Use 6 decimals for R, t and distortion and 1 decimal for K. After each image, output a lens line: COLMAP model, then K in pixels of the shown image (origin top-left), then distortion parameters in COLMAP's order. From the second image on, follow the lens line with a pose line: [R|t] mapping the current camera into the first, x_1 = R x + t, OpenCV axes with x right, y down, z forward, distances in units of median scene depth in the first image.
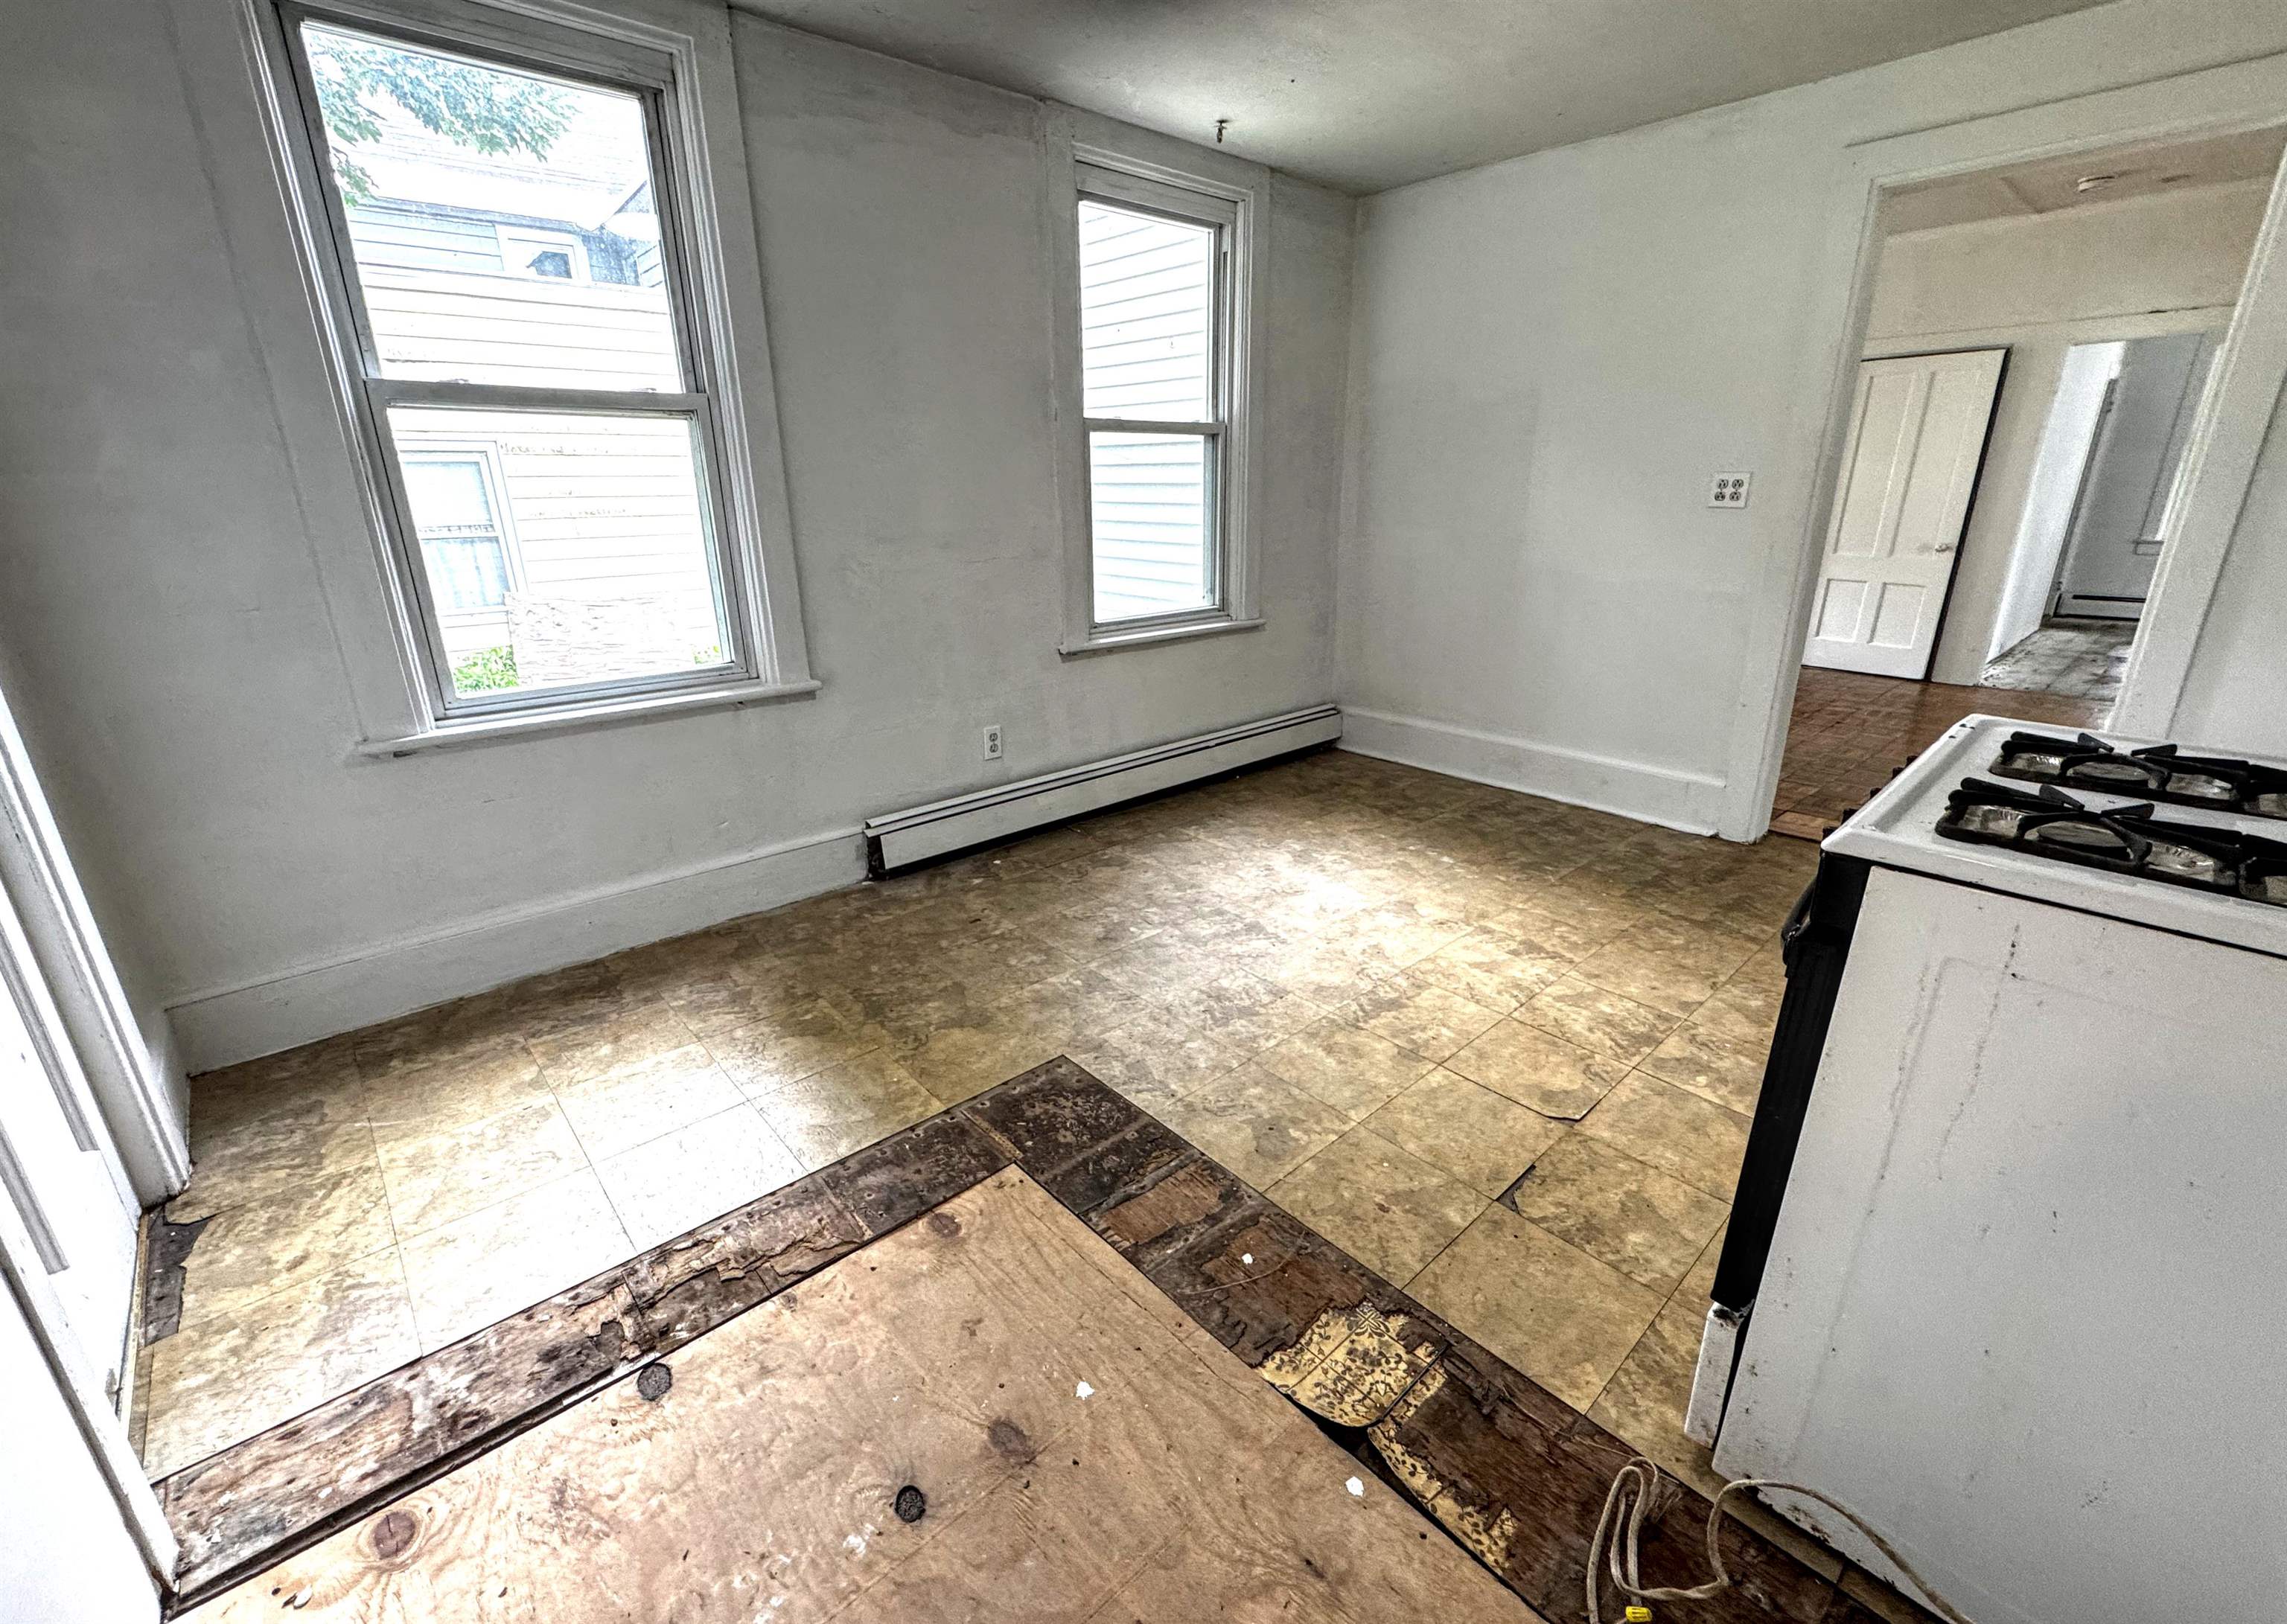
lens RADIAL K [[951.1, 0, 1143.4], [0, 951.1, 800.4], [0, 0, 1]] dist [-0.000109, 0.000405]
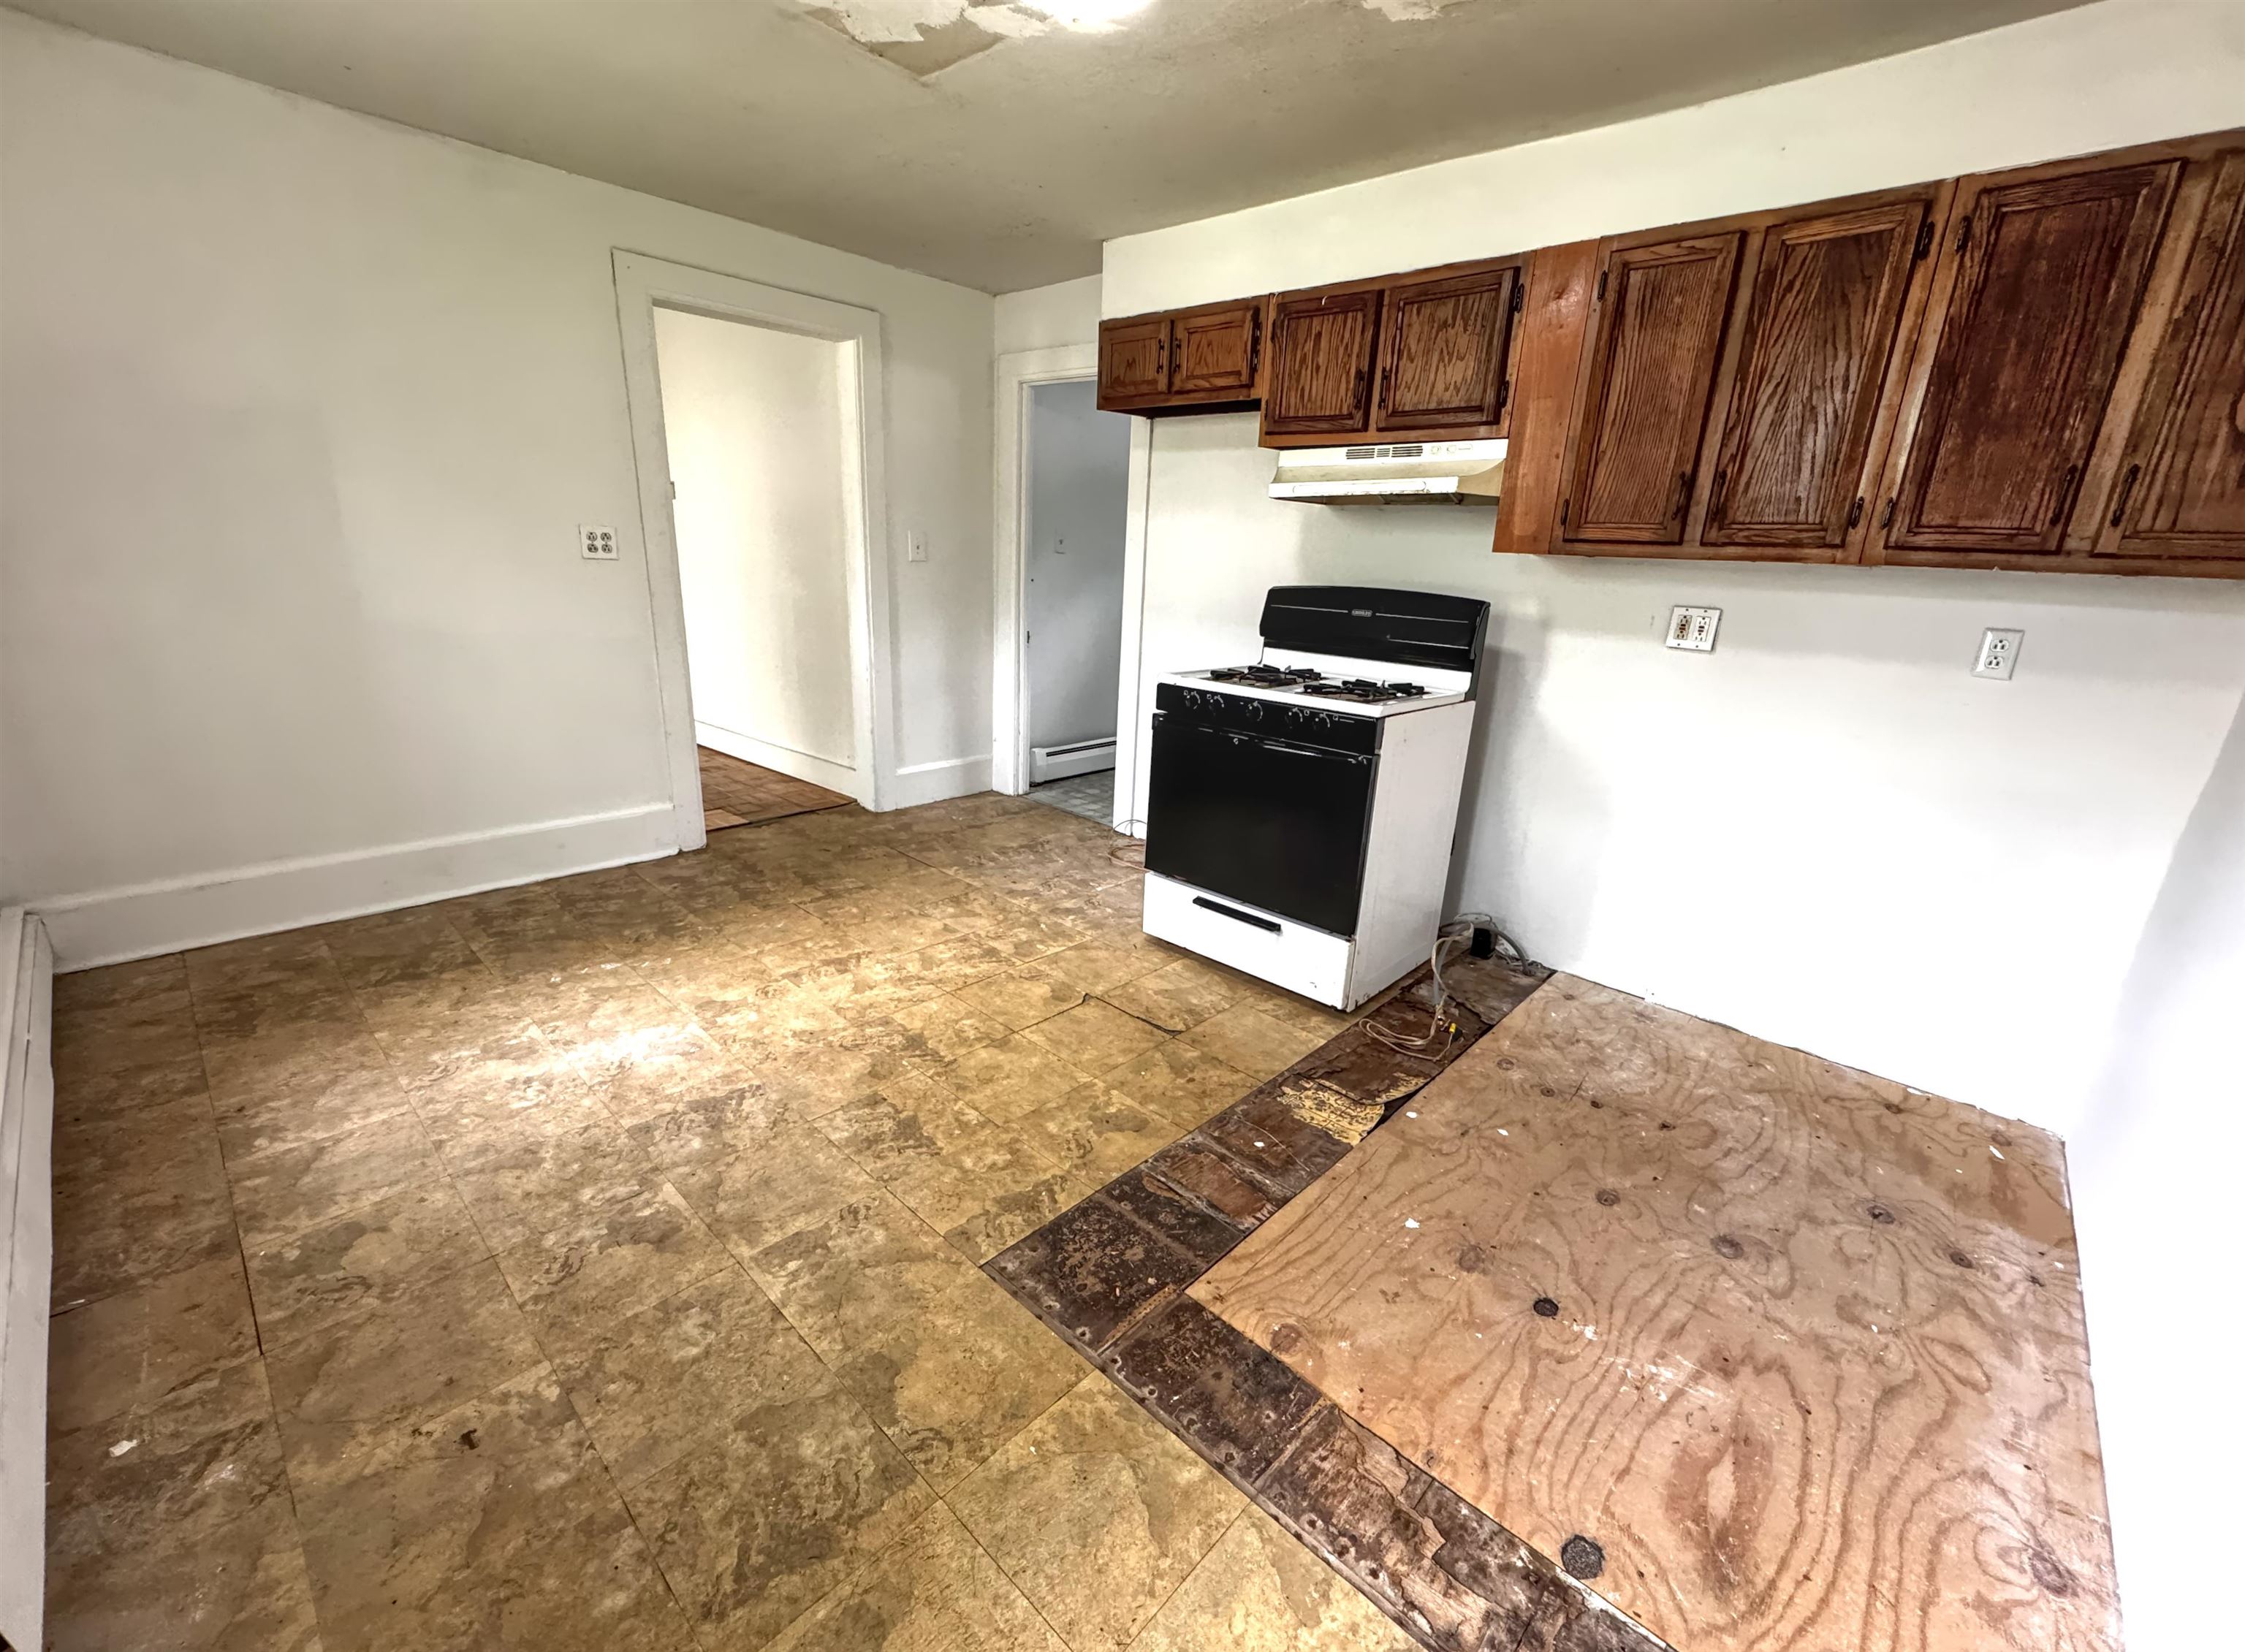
lens RADIAL K [[905.0, 0, 1119.5], [0, 905.0, 821.5], [0, 0, 1]] dist [-0.002638, 0.000983]
pose [[-0.068855, -0.281486, 0.957092, -0.570636], [0.275899, 0.916578, 0.289419, -0.207551], [-0.958717, 0.283989, 0.014551, 0.622340]]
